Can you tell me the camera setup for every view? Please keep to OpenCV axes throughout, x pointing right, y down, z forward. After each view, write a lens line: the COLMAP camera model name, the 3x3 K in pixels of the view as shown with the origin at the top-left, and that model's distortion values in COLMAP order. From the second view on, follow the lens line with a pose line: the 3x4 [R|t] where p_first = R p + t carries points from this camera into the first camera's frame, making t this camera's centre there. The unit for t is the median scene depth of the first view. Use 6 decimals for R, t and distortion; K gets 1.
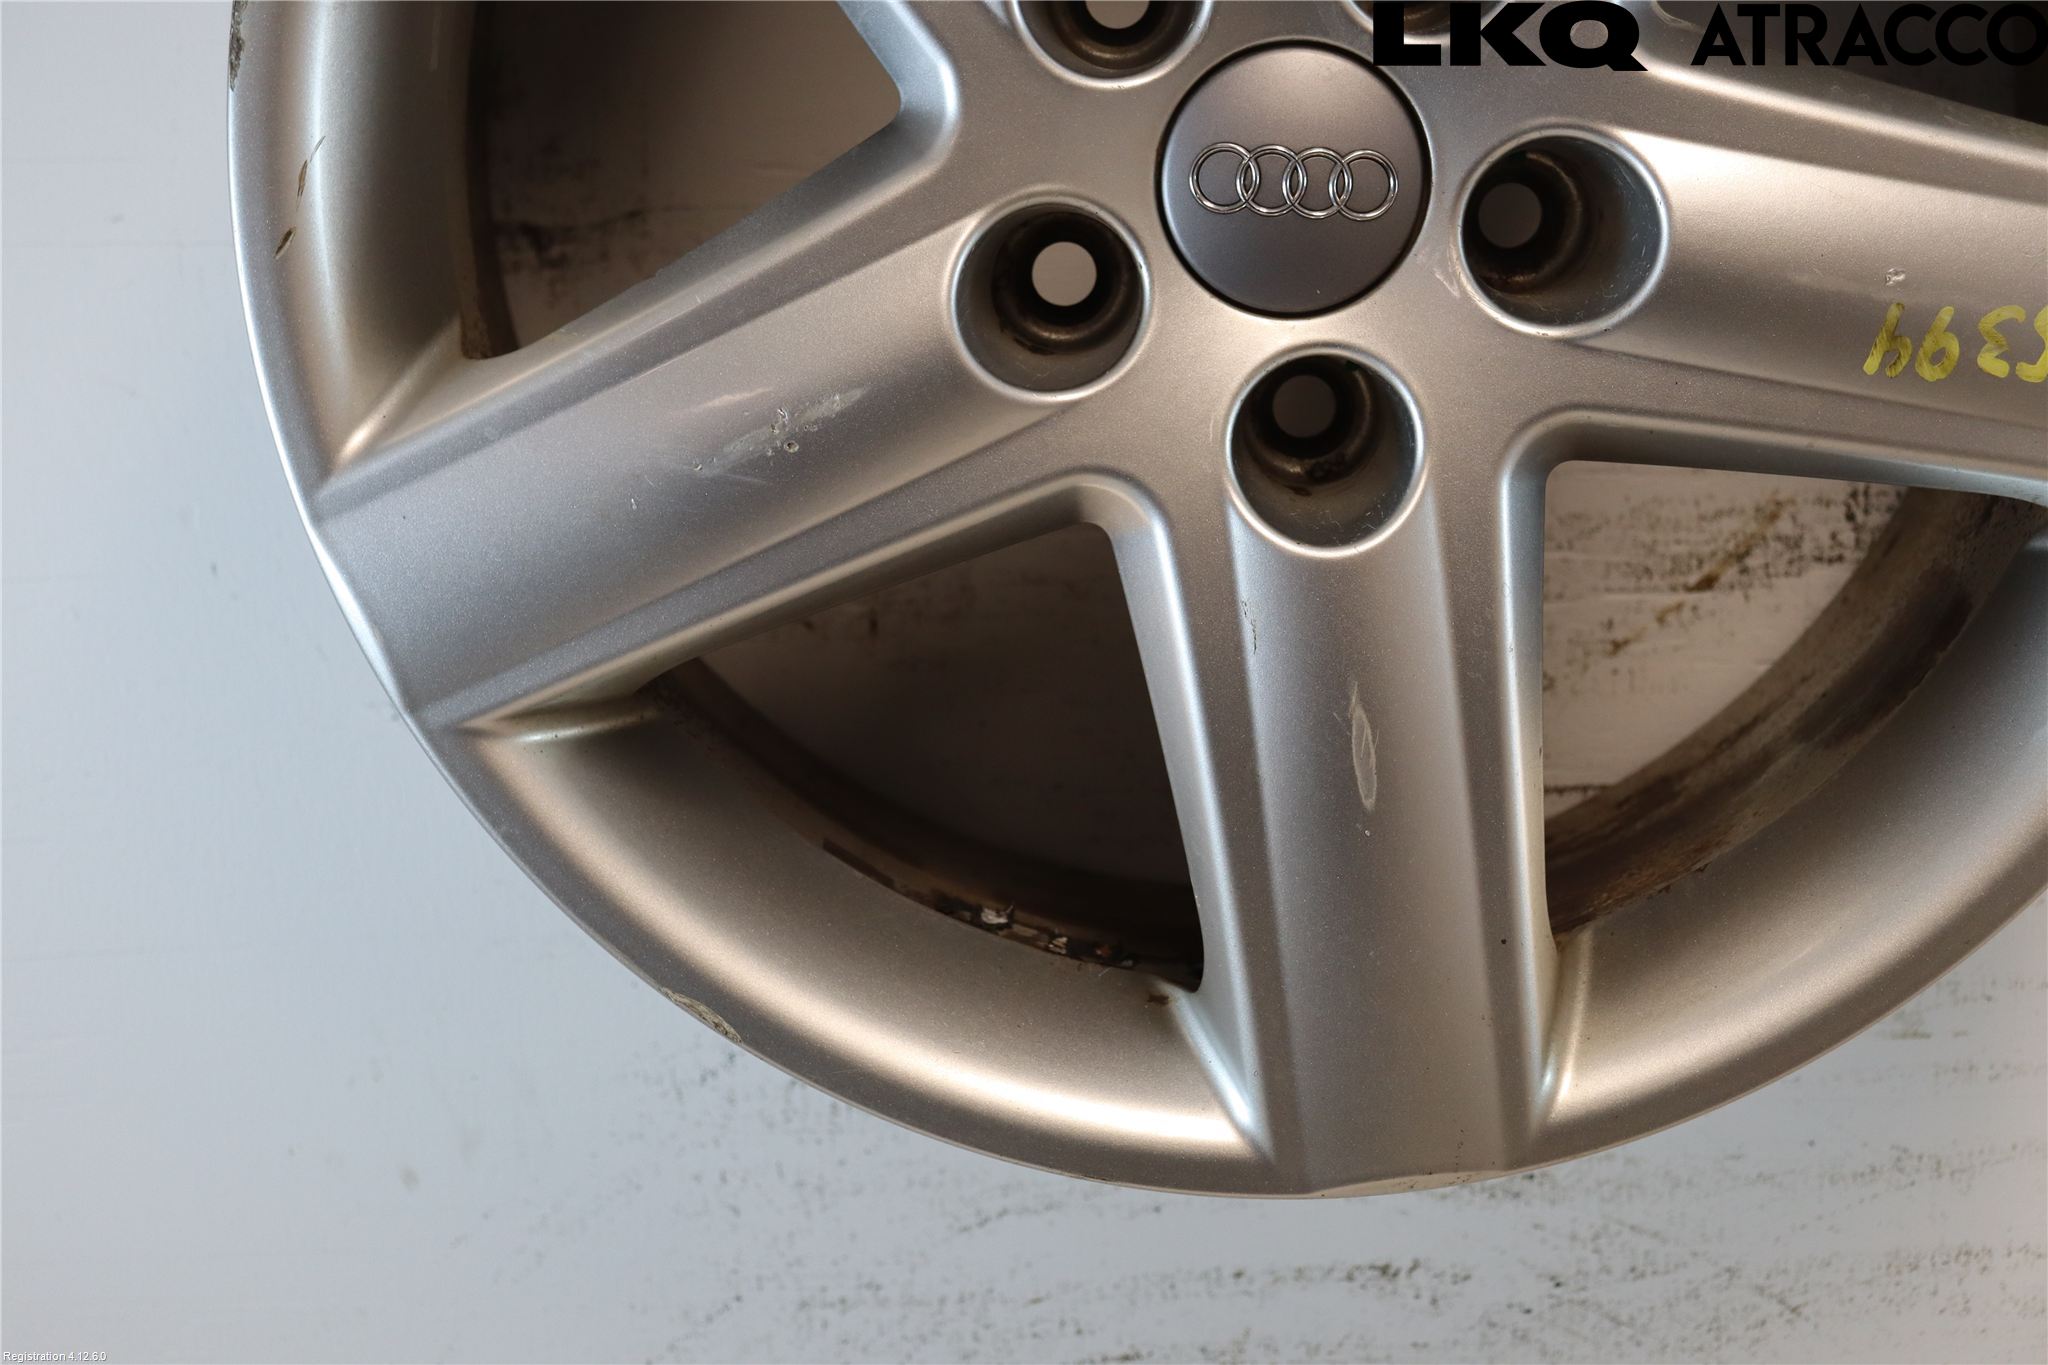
lens RADIAL K [[3520.4, 0, 1010.4], [0, 3520.4, 676.5], [0, 0, 1]] dist [0.147042, 0.000000]
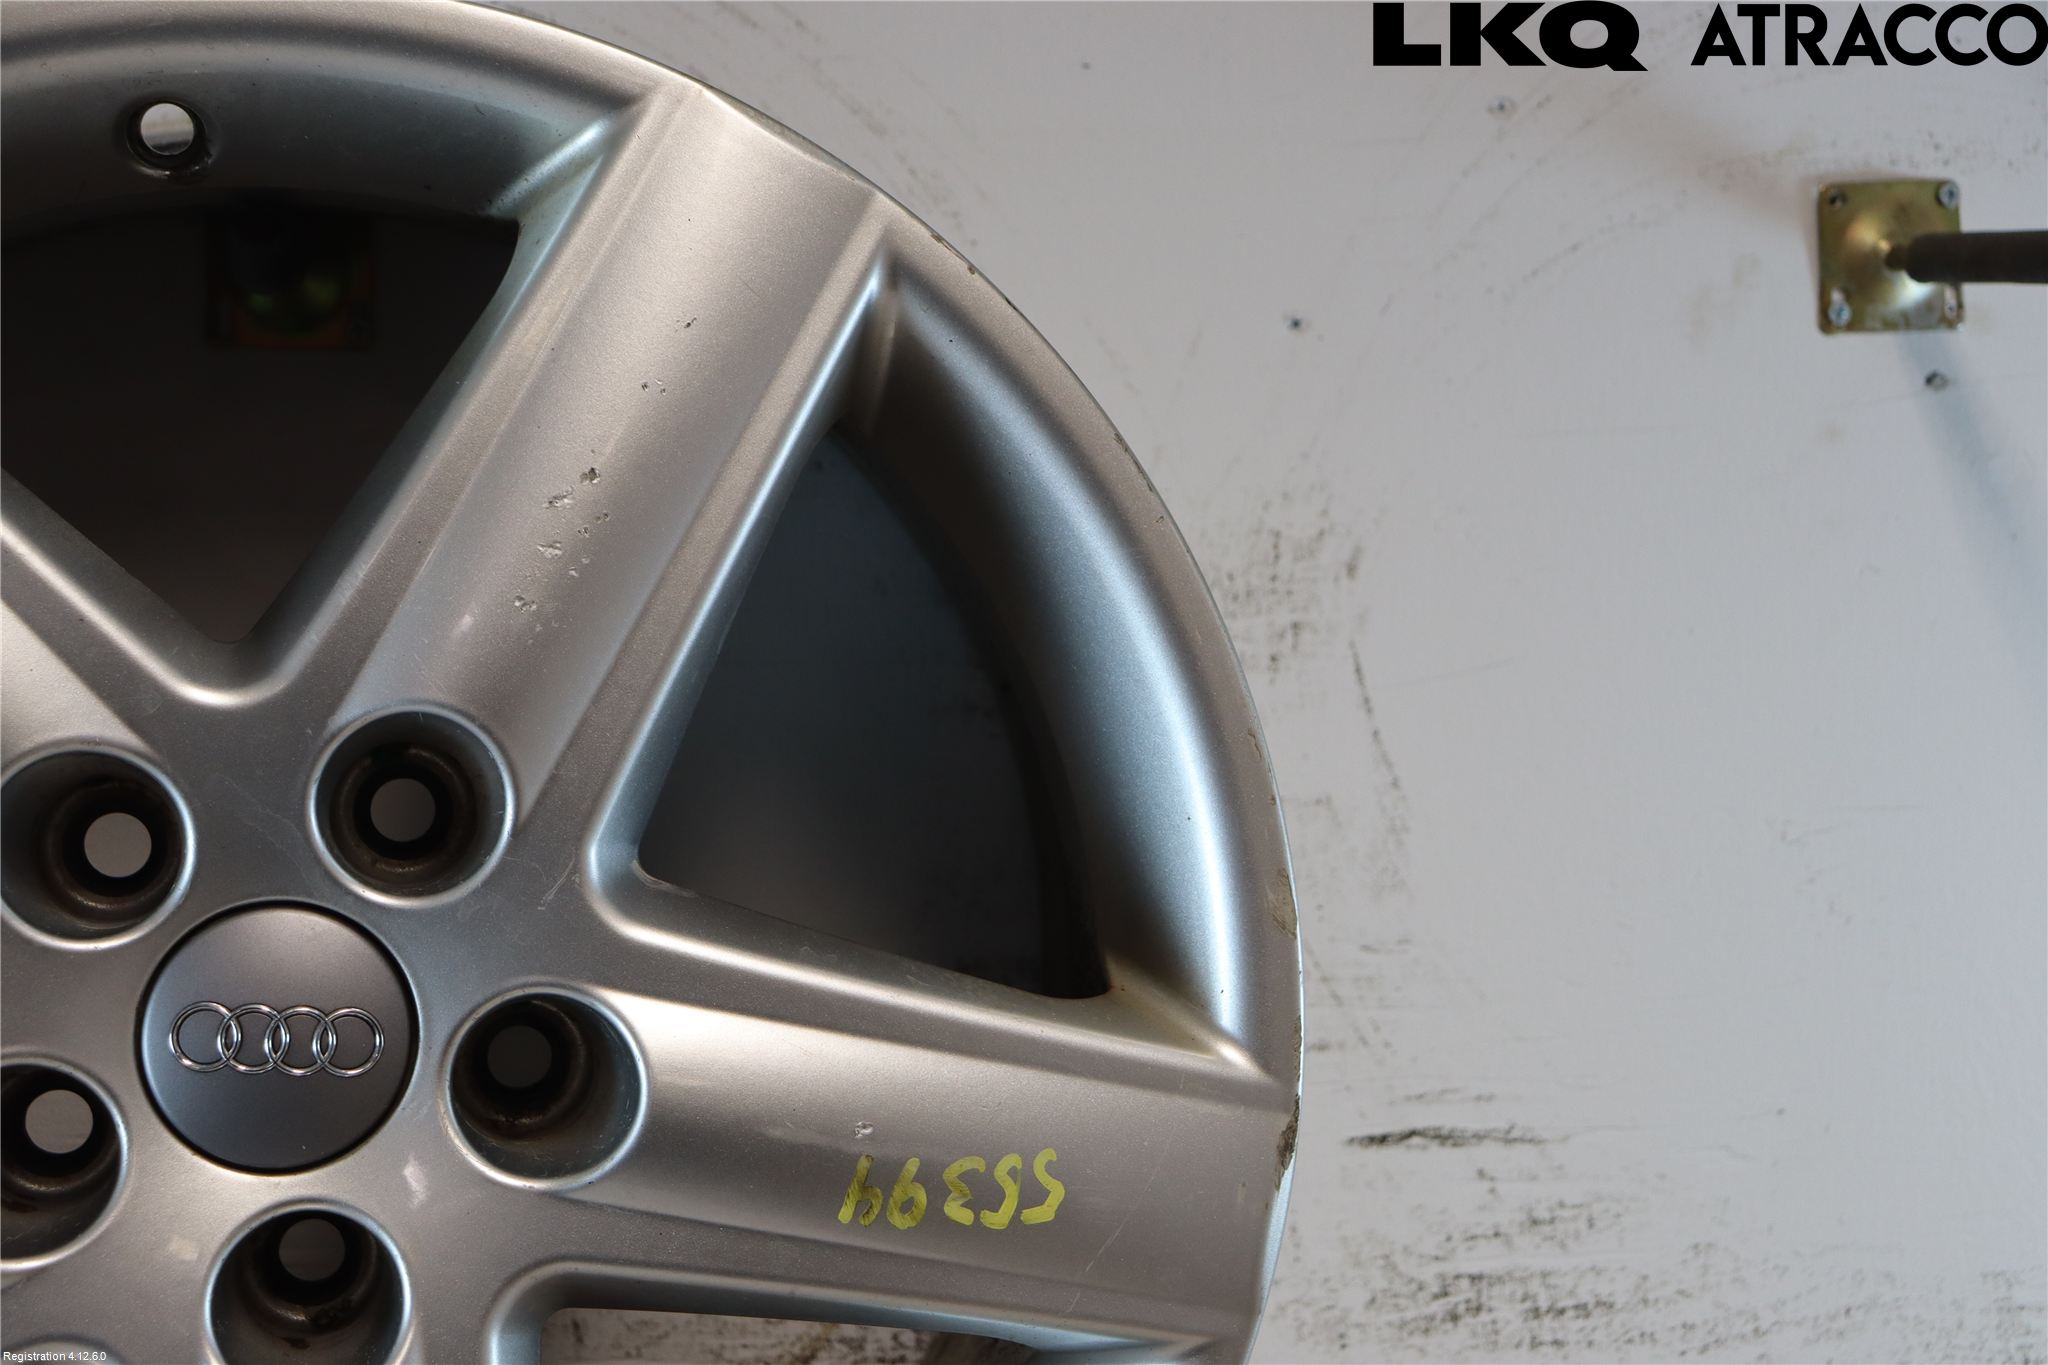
lens RADIAL K [[3520.4, 0, 1024.9], [0, 3520.4, 682.4], [0, 0, 1]] dist [0.147042, 0.000000]
pose [[0.981725, 0.011203, 0.189973, 0.094137], [0.023667, 0.983329, -0.180289, -0.051970], [-0.188826, 0.181491, 0.965094, -0.030234]]
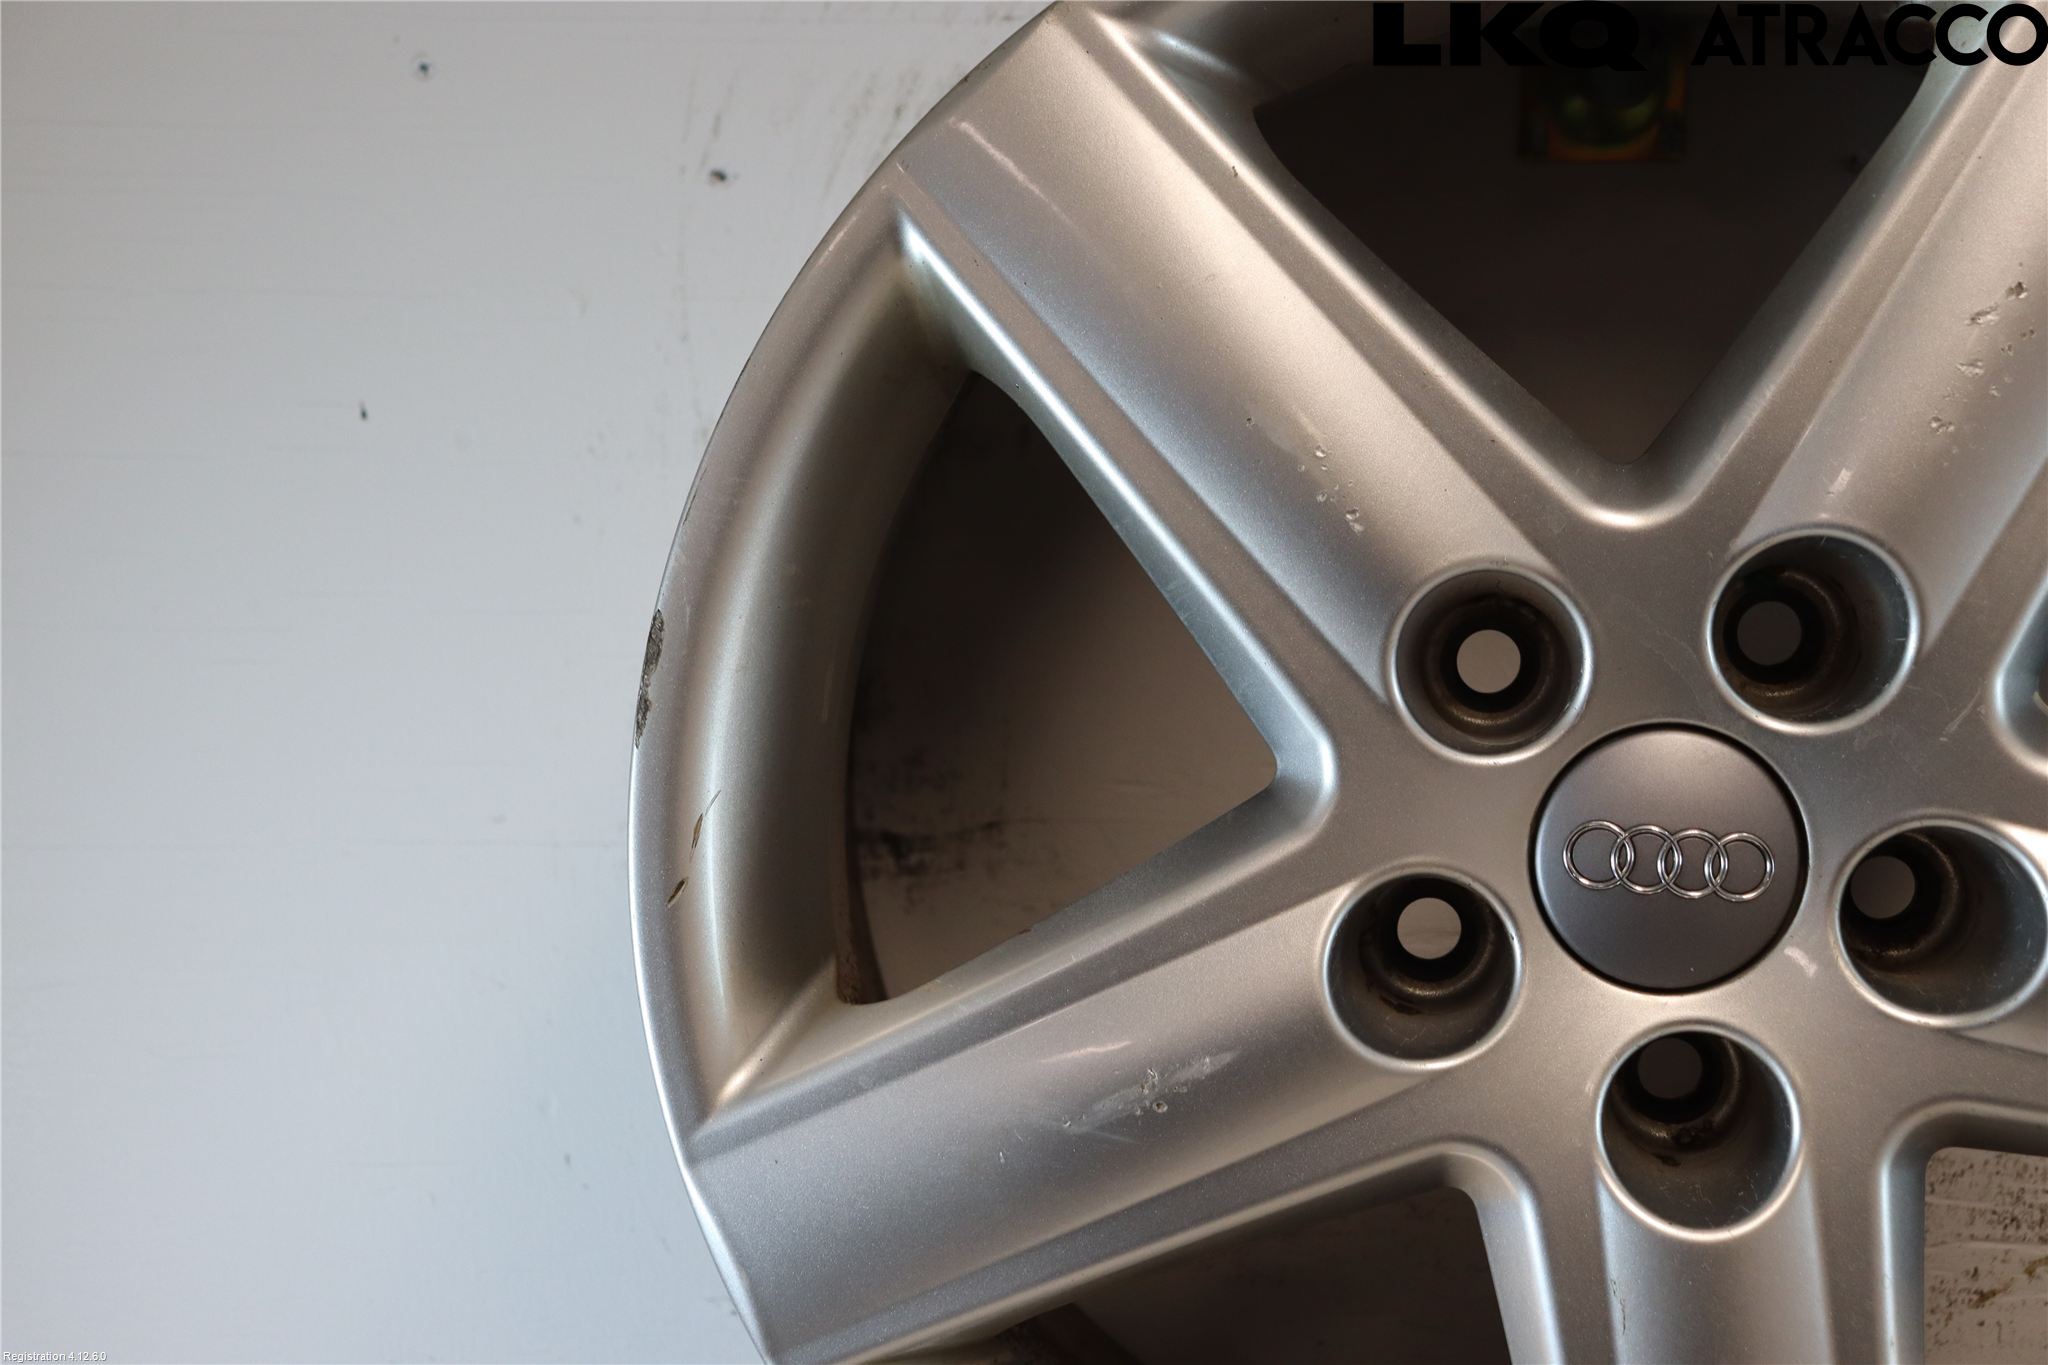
lens RADIAL K [[3520.4, 0, 1008.4], [0, 3520.4, 681.8], [0, 0, 1]] dist [0.147042, 0.000000]
pose [[0.996511, 0.025947, -0.079330, -0.027803], [-0.035713, 0.991605, -0.124274, -0.057541], [0.075439, 0.126674, 0.989072, -0.015946]]
